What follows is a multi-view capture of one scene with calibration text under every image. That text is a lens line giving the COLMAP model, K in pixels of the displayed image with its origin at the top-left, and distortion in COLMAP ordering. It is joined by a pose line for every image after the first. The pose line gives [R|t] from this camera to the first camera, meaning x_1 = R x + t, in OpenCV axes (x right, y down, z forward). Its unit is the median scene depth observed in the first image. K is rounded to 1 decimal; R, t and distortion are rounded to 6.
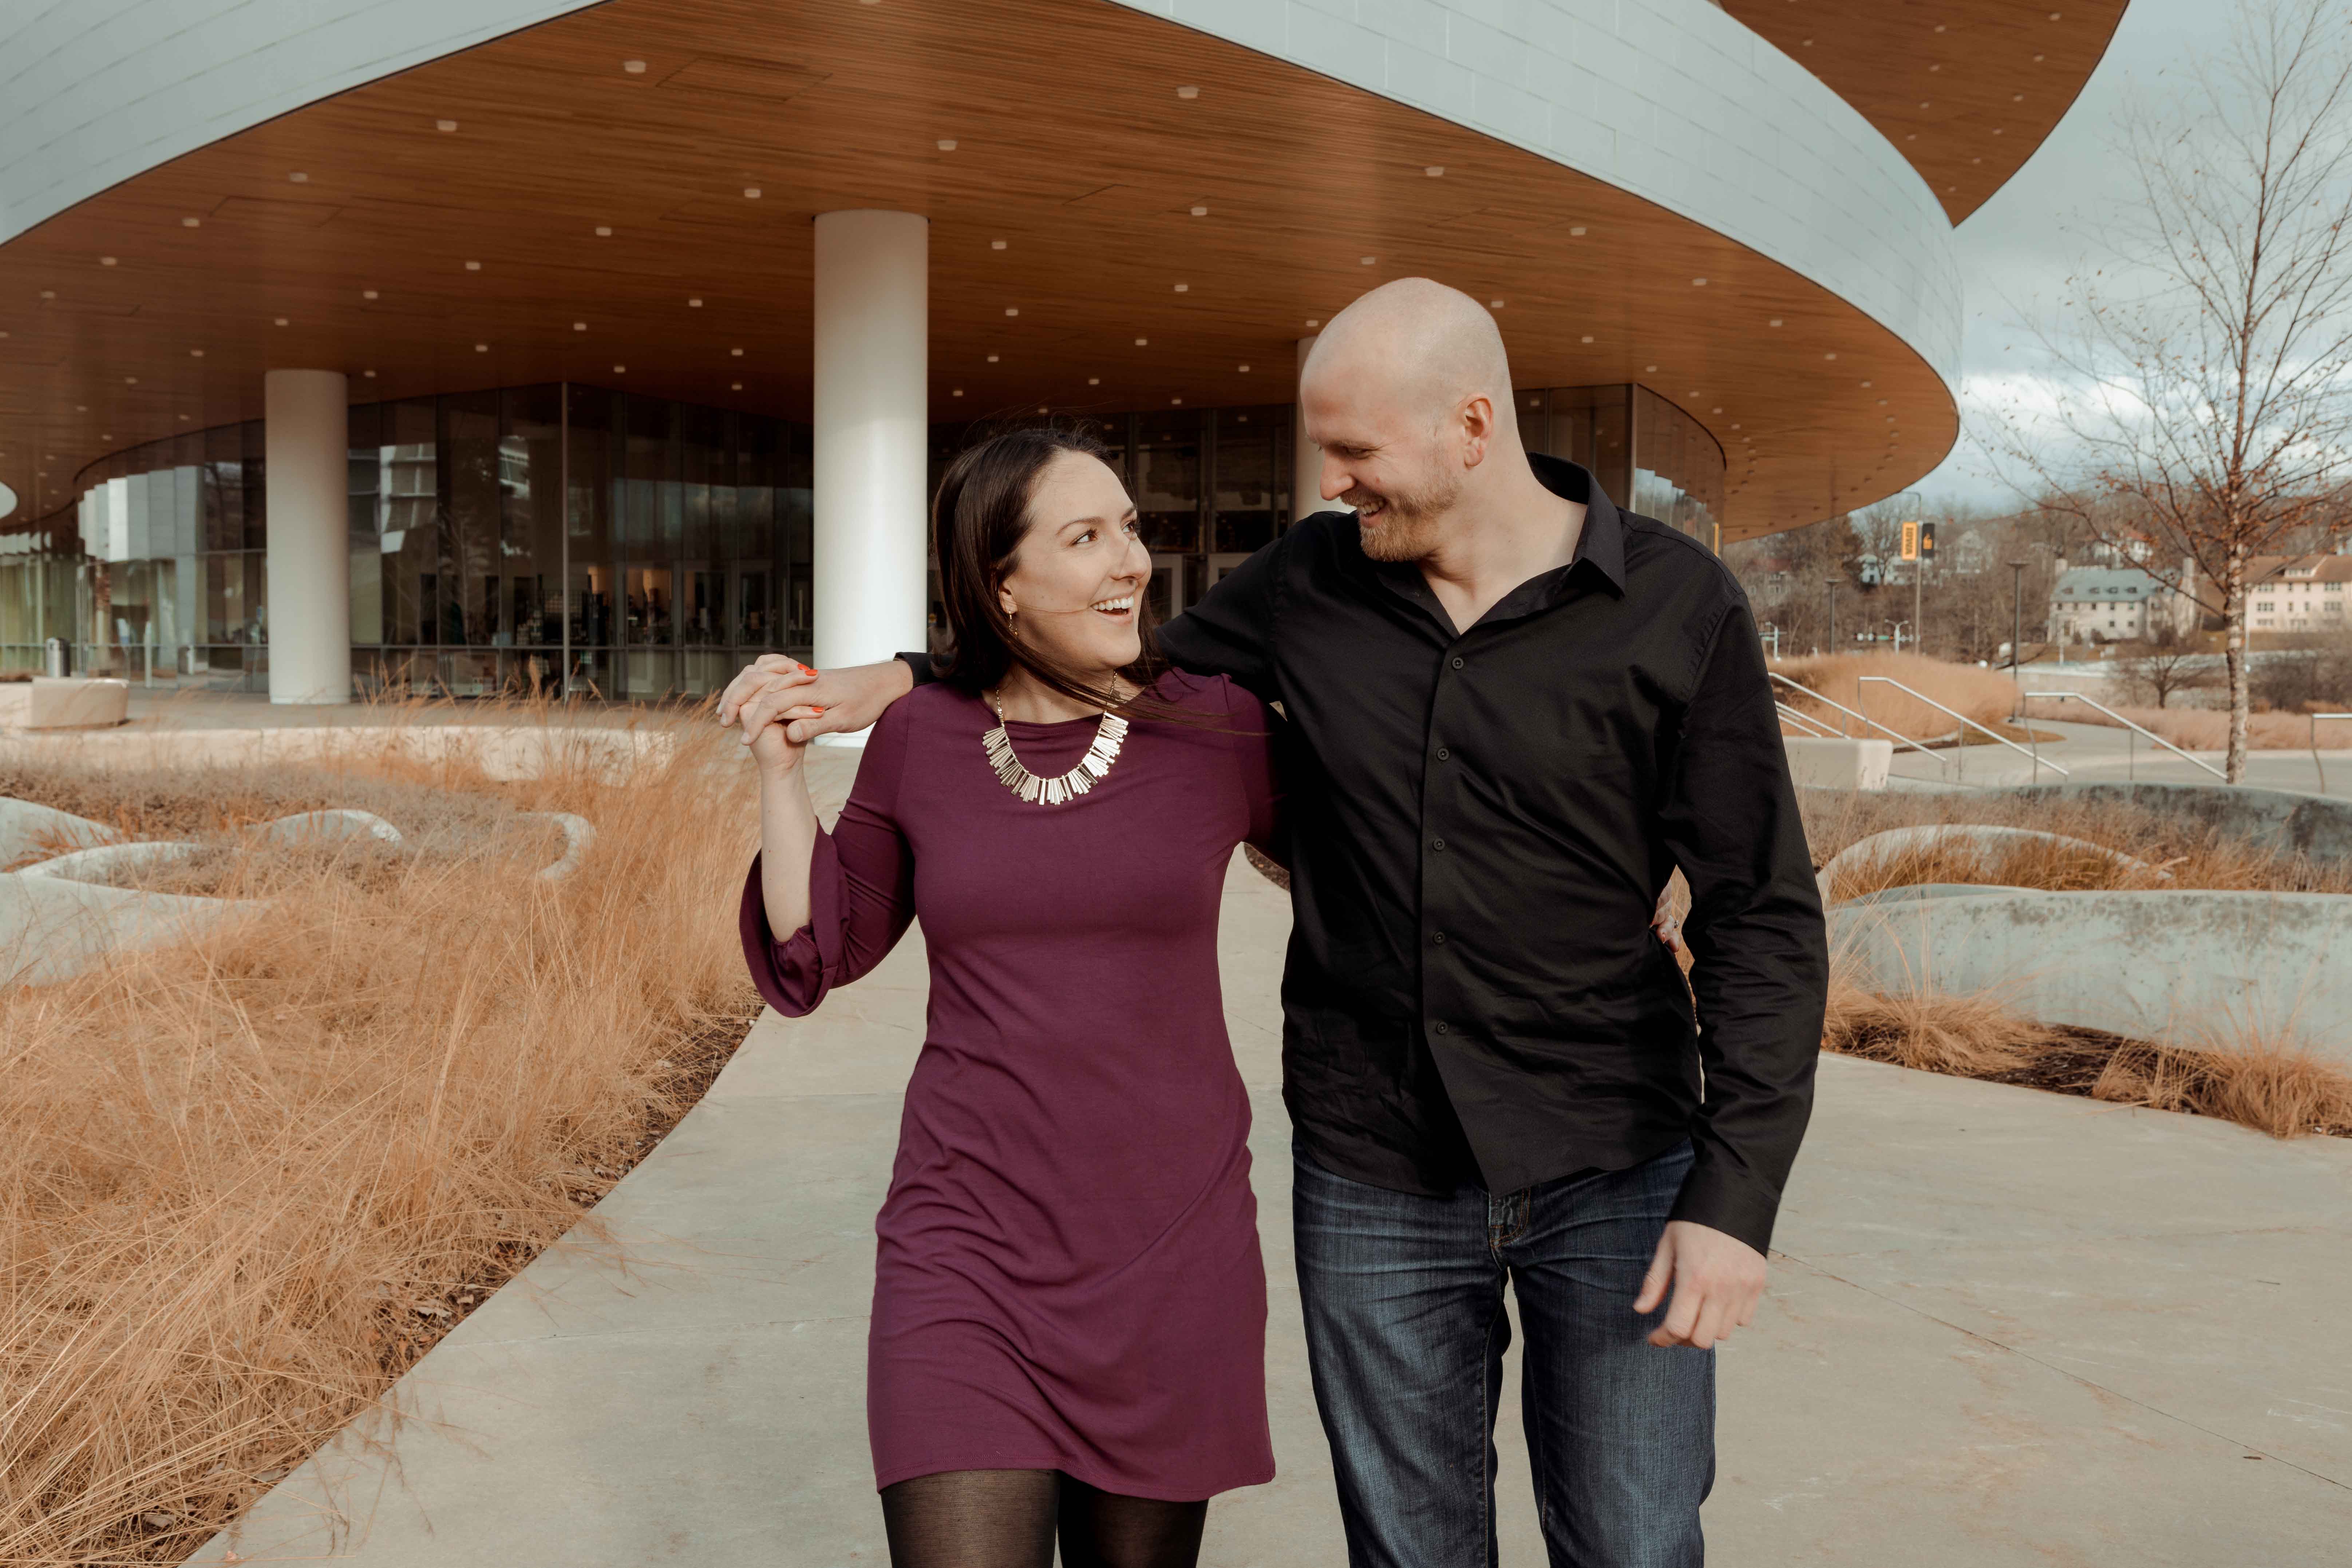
lens RADIAL K [[2427.6, 0, 1176.0], [0, 2427.6, 784.0], [0, 0, 1]] dist [0.013435, -0.012965]
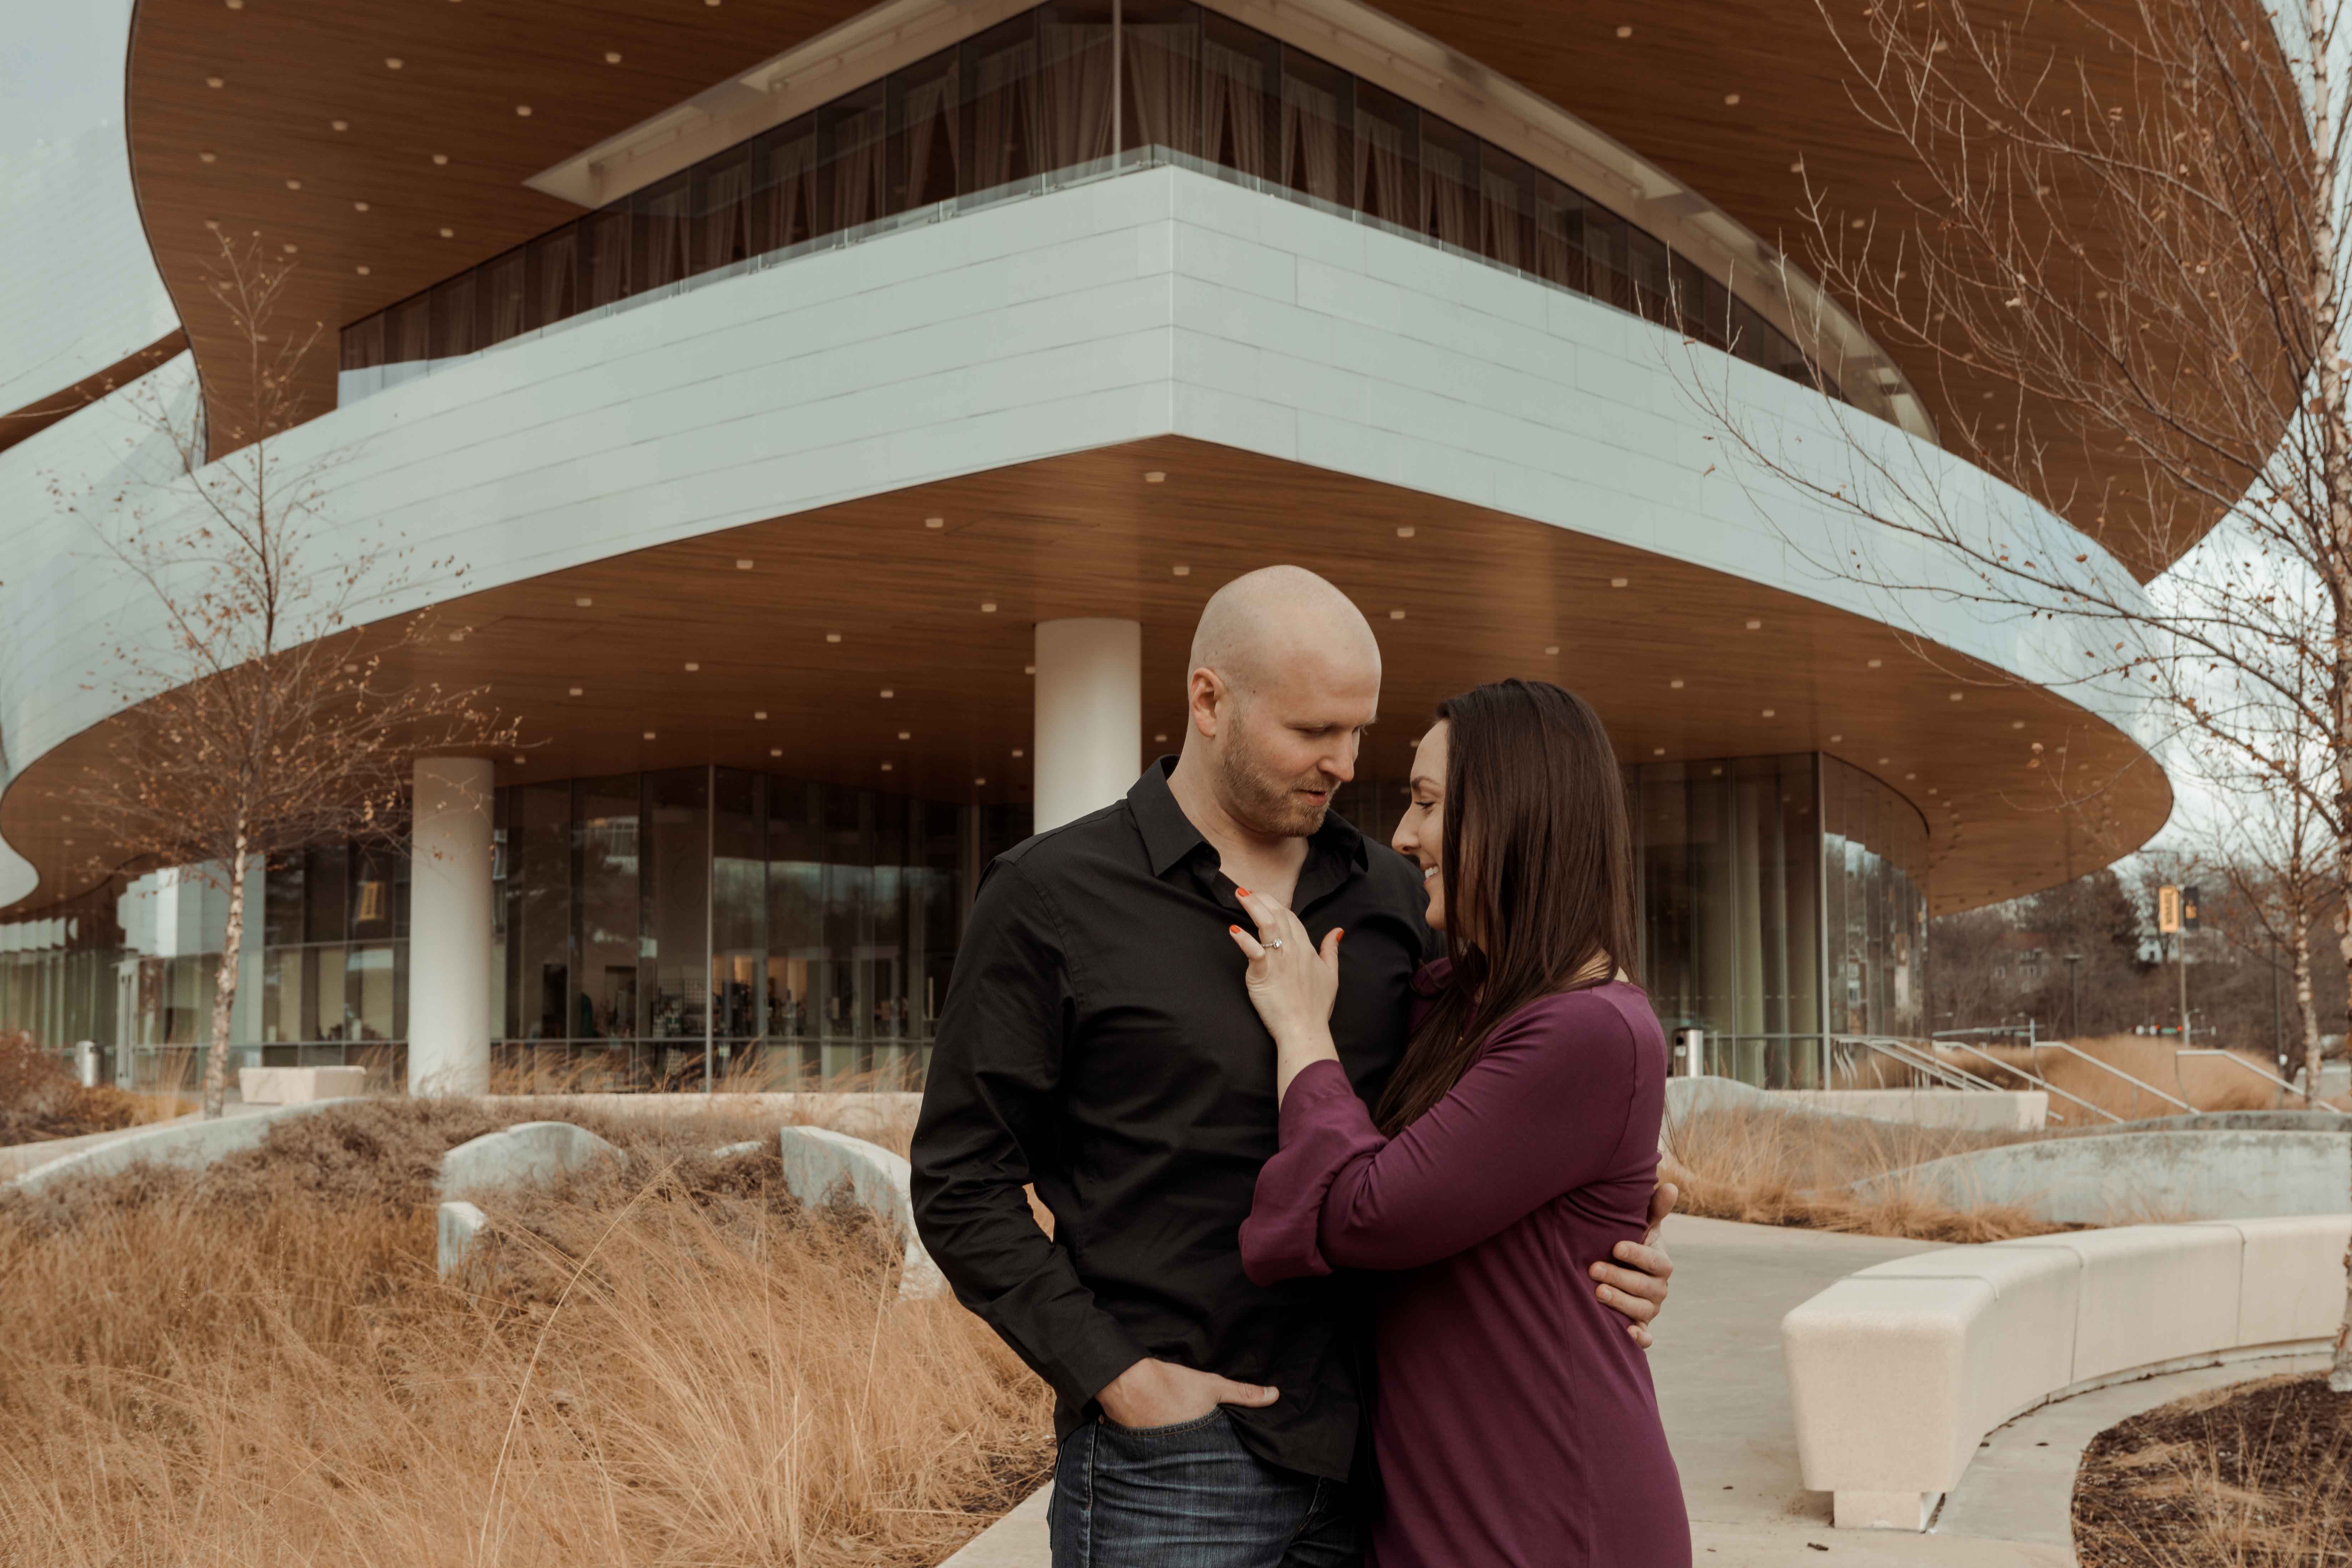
lens RADIAL K [[3194.3, 0, 1184.6], [0, 3194.3, 778.7], [0, 0, 1]] dist [-0.034878, -0.022704]
pose [[0.999735, -0.012442, -0.019388, -0.044994], [0.009541, 0.989659, -0.143121, 0.028014], [0.020968, 0.142898, 0.989515, -0.297760]]
